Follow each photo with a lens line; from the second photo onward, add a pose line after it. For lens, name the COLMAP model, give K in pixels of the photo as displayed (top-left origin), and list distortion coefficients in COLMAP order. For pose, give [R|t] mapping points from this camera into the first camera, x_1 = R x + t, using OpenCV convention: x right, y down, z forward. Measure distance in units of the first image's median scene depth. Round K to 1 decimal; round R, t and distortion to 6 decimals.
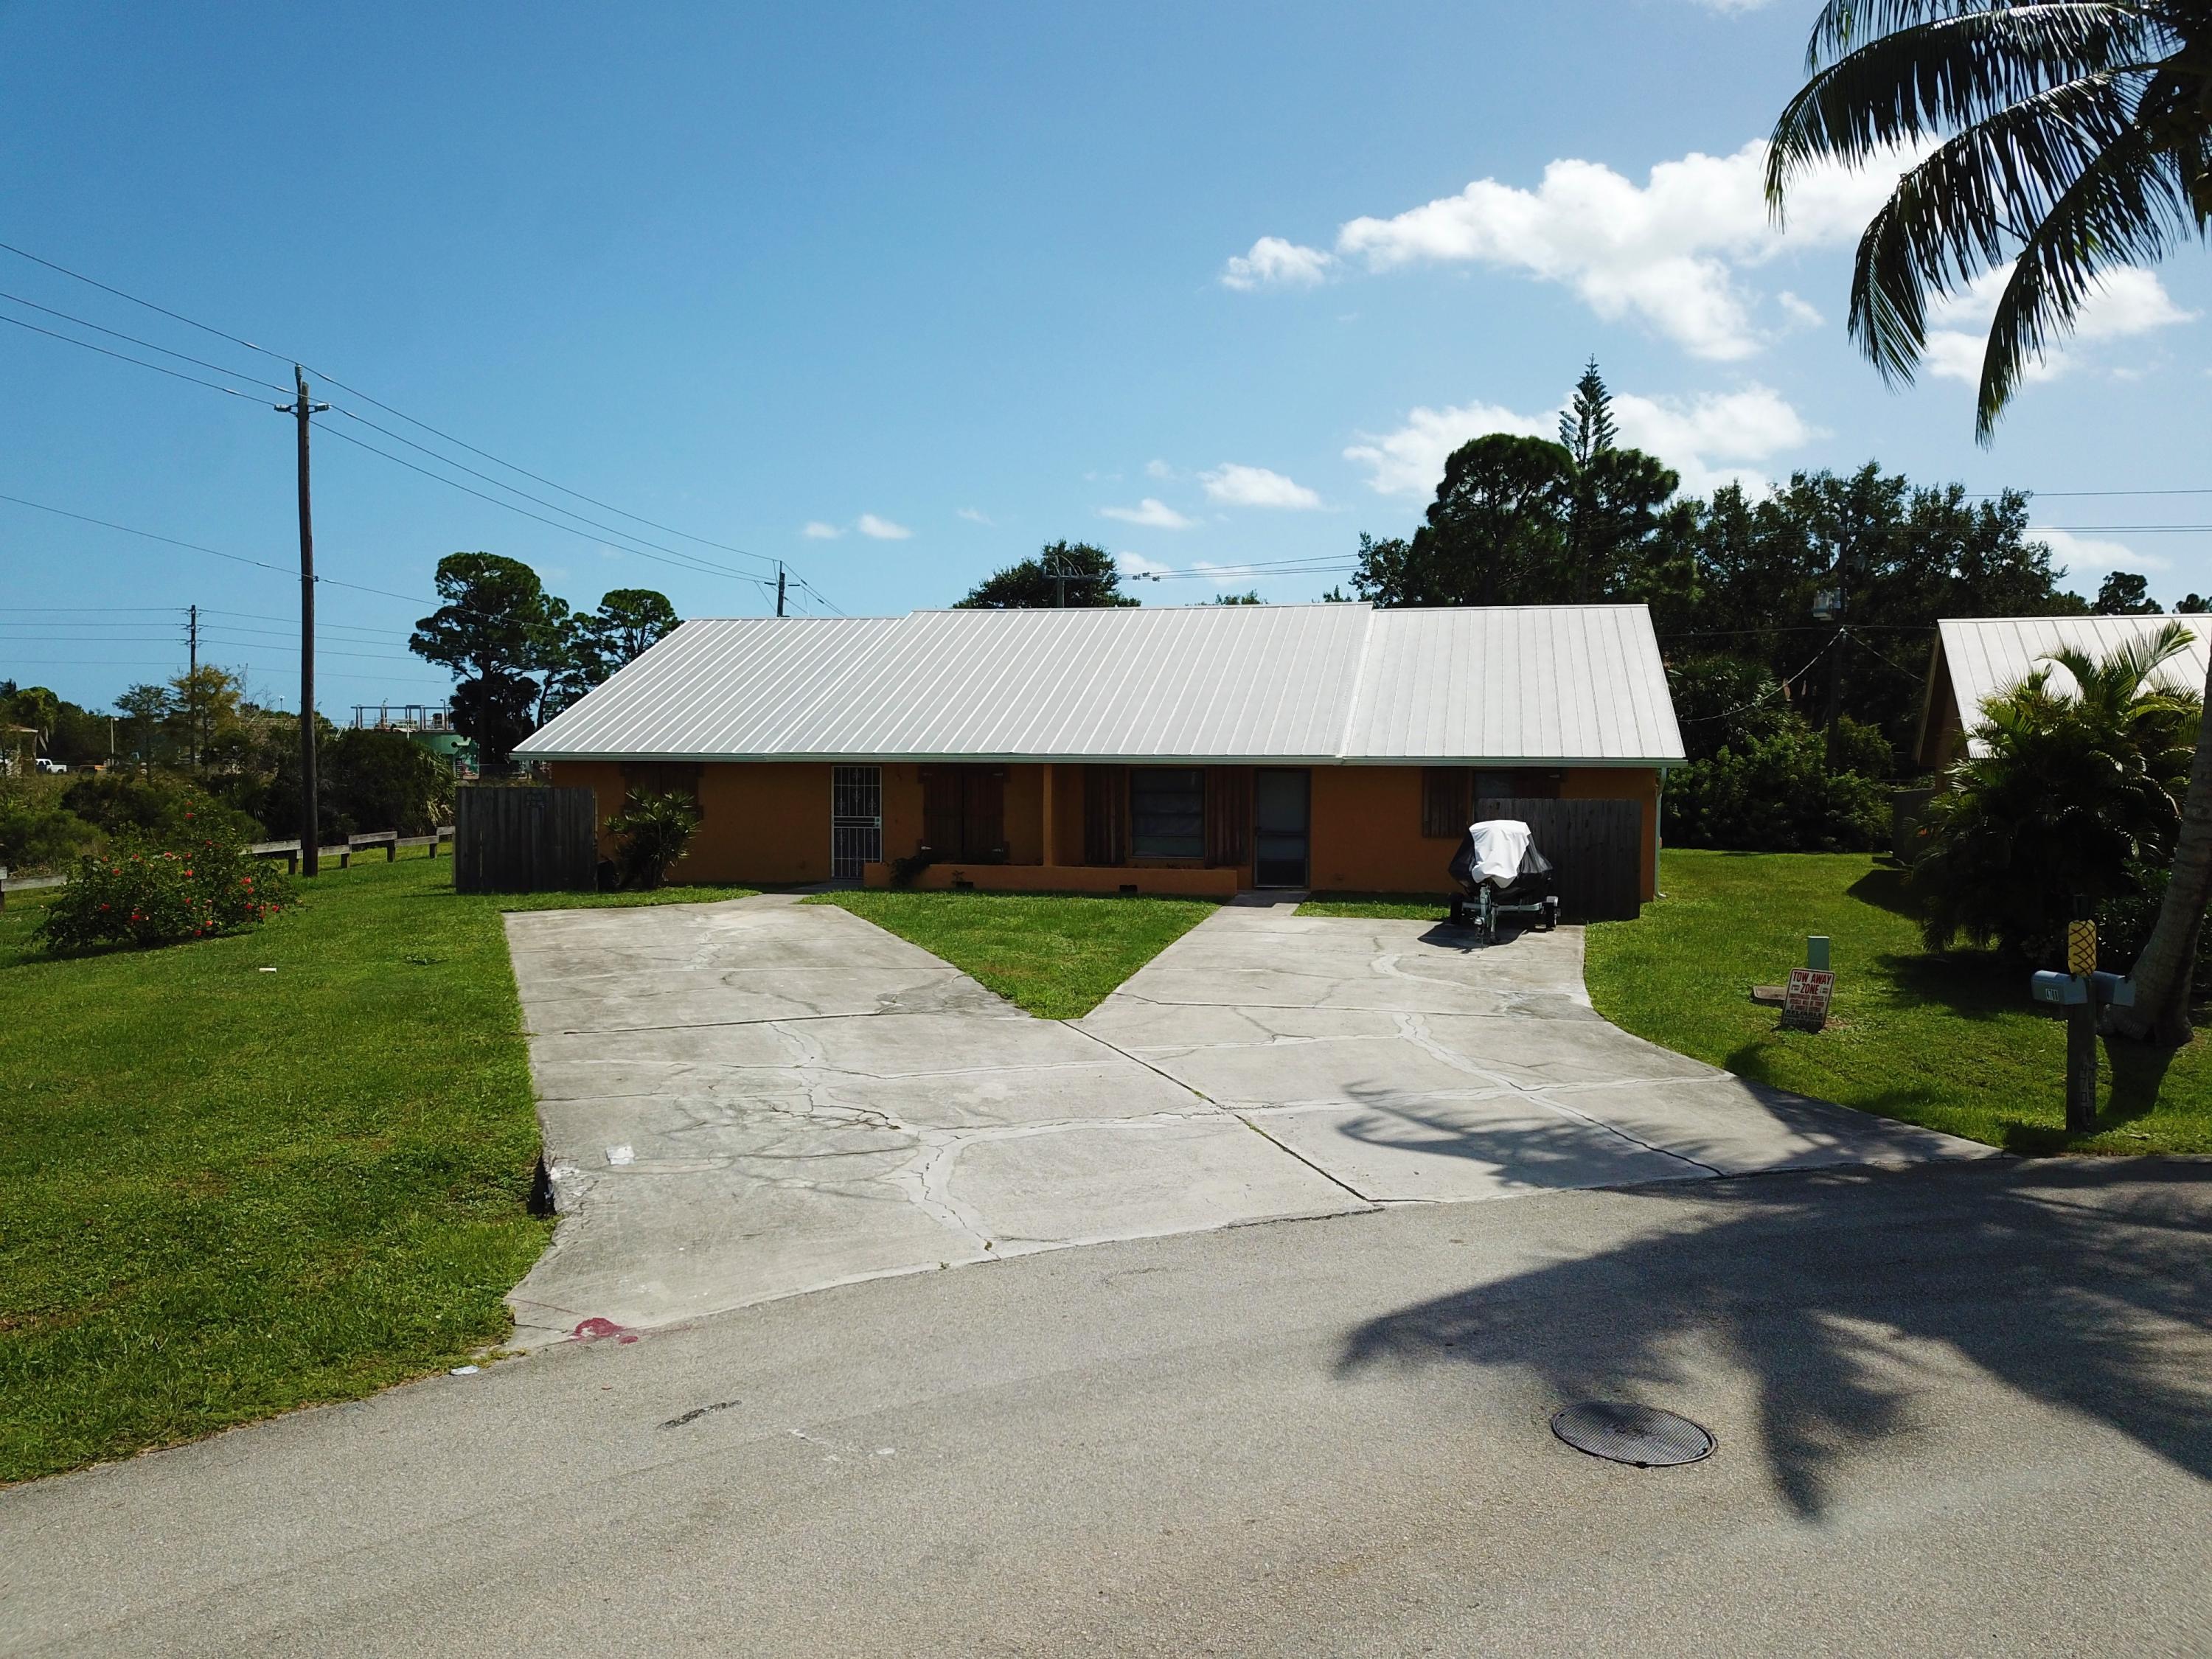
lens RADIAL K [[1644.3, 0, 1106.0], [0, 1644.3, 829.5], [0, 0, 1]] dist [0.025163, -0.000020]
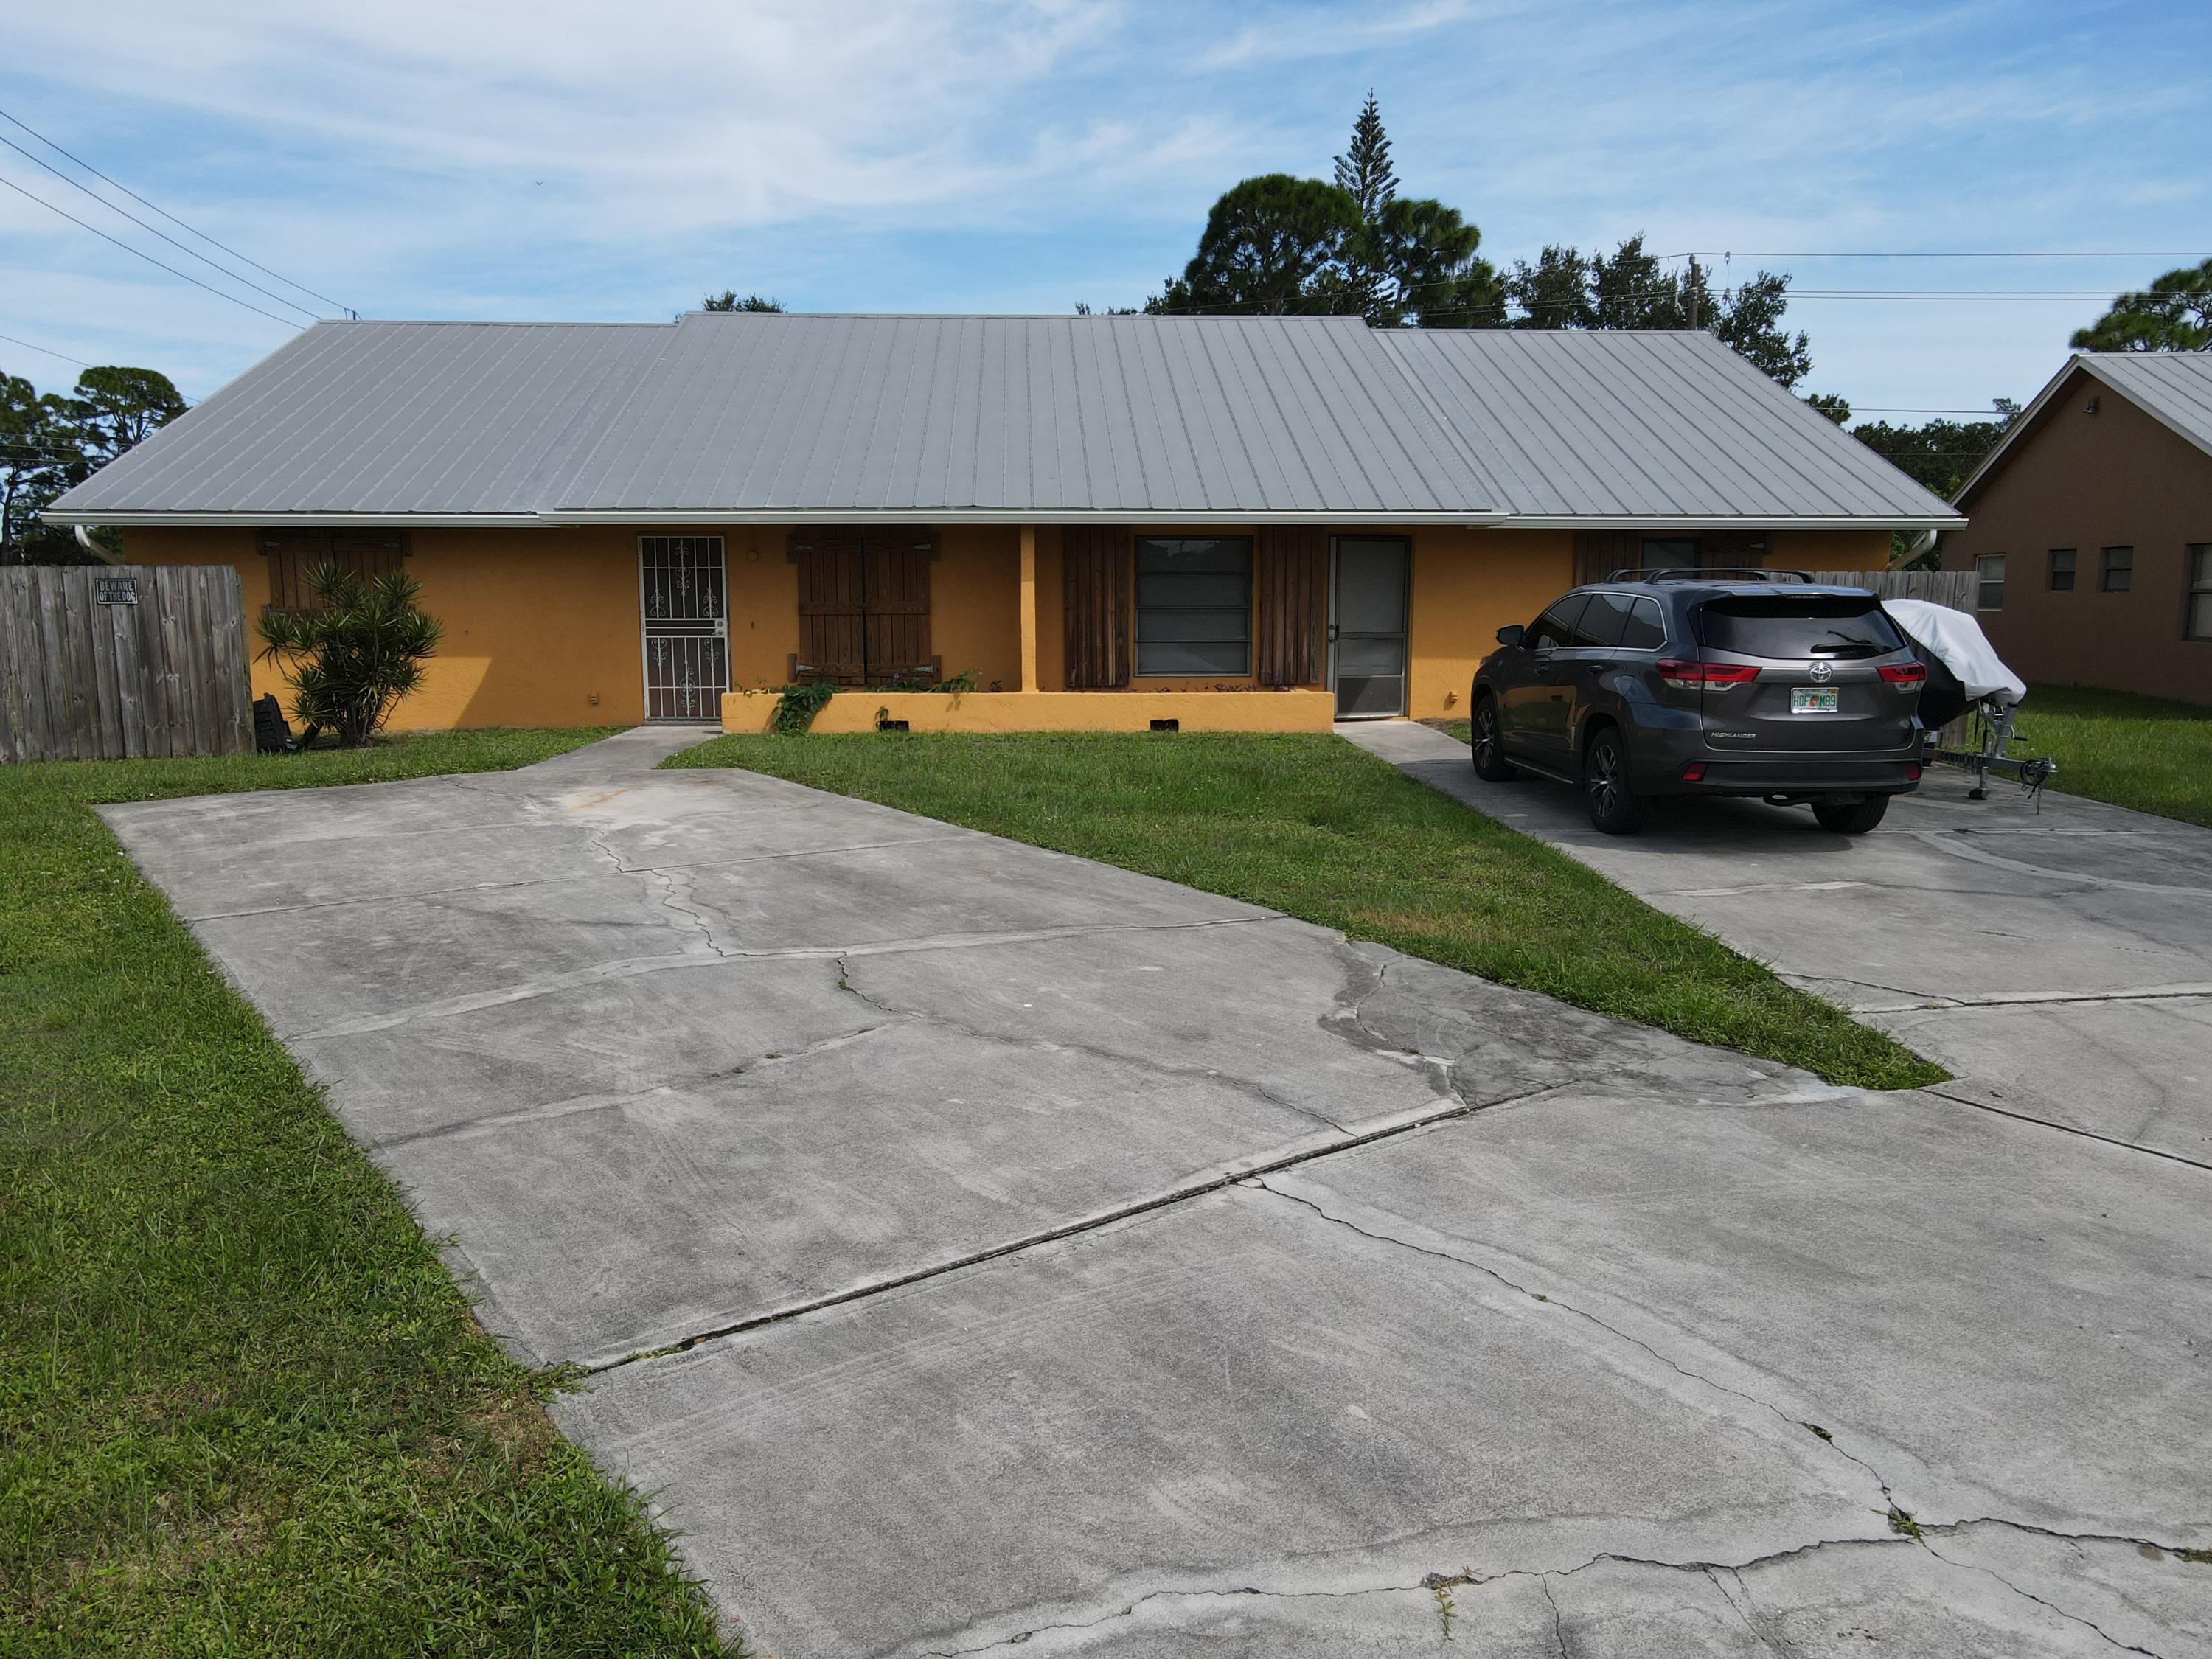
lens RADIAL K [[1638.5, 0, 1106.0], [0, 1638.5, 829.5], [0, 0, 1]] dist [0.007581, 0.009505]
pose [[0.967182, -0.042556, 0.250497, -0.073304], [0.015453, 0.993901, 0.109184, 0.002938], [-0.253616, -0.101730, 0.961941, 0.165333]]
